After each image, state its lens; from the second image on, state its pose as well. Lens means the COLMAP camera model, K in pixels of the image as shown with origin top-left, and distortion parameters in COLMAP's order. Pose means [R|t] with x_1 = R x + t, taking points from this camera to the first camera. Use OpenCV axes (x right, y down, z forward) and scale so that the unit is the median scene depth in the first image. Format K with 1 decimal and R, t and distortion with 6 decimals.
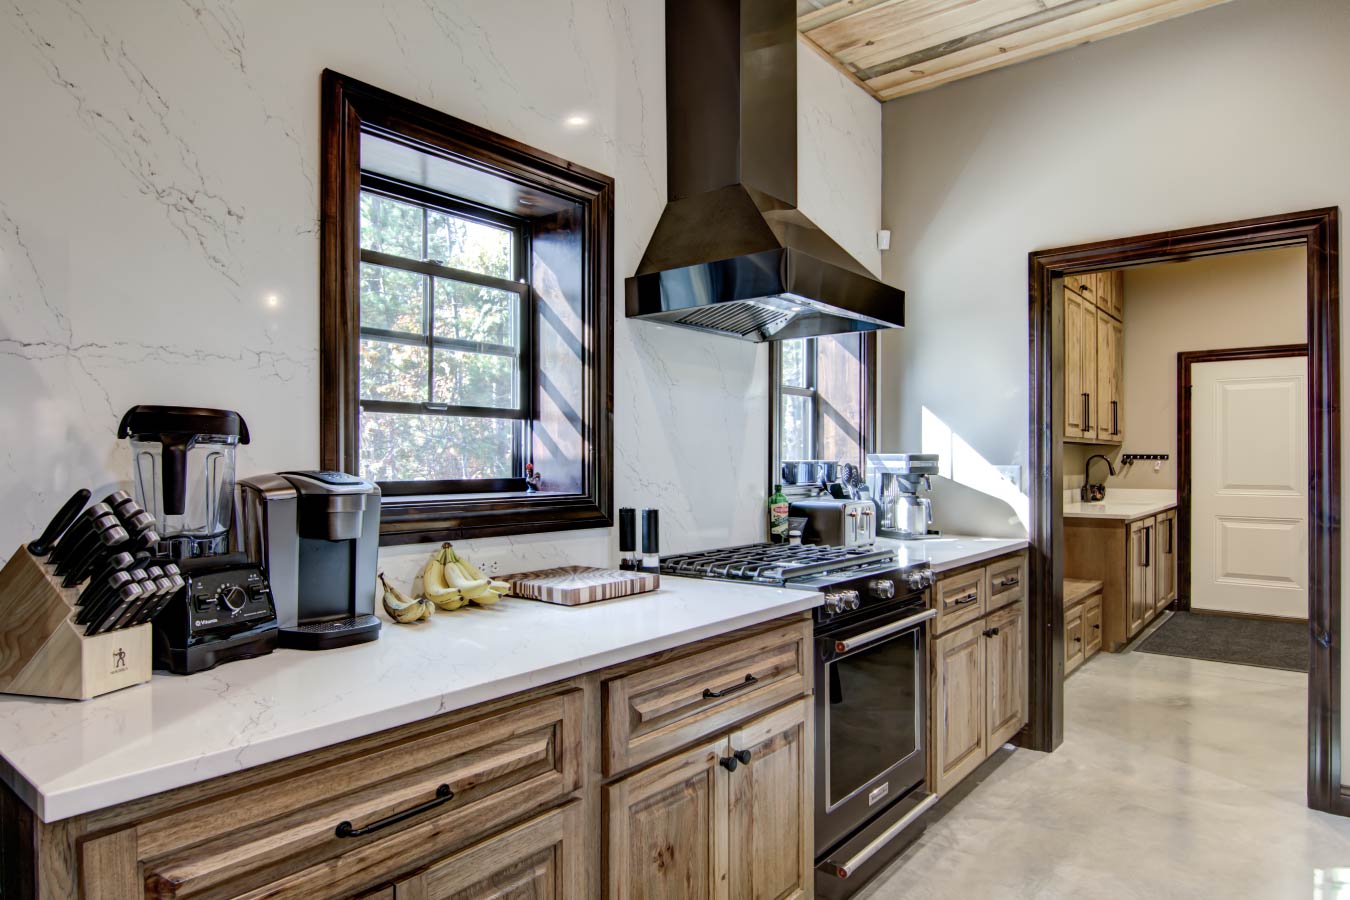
lens RADIAL K [[796.9, 0, 675.2], [0, 796.9, 459.3], [0, 0, 1]] dist [-0.023725, -0.001628]
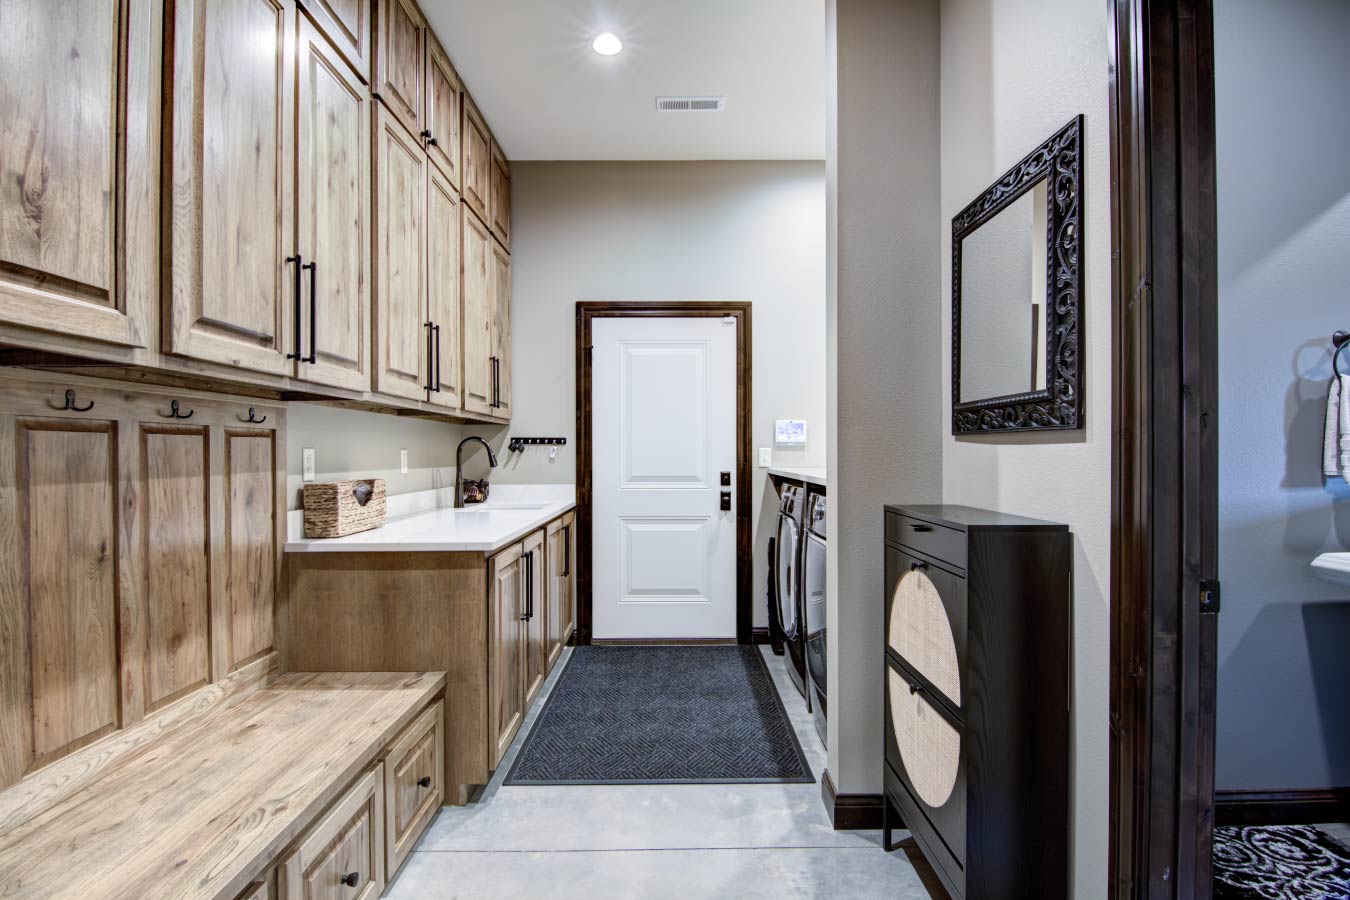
lens RADIAL K [[699.8, 0, 675.3], [0, 699.8, 452.3], [0, 0, 1]] dist [-0.011606, -0.001636]
pose [[0.767831, -0.003614, 0.640643, 0.311461], [0.003421, 0.999993, 0.001540, 0.008077], [-0.640644, 0.001009, 0.767838, 0.472255]]
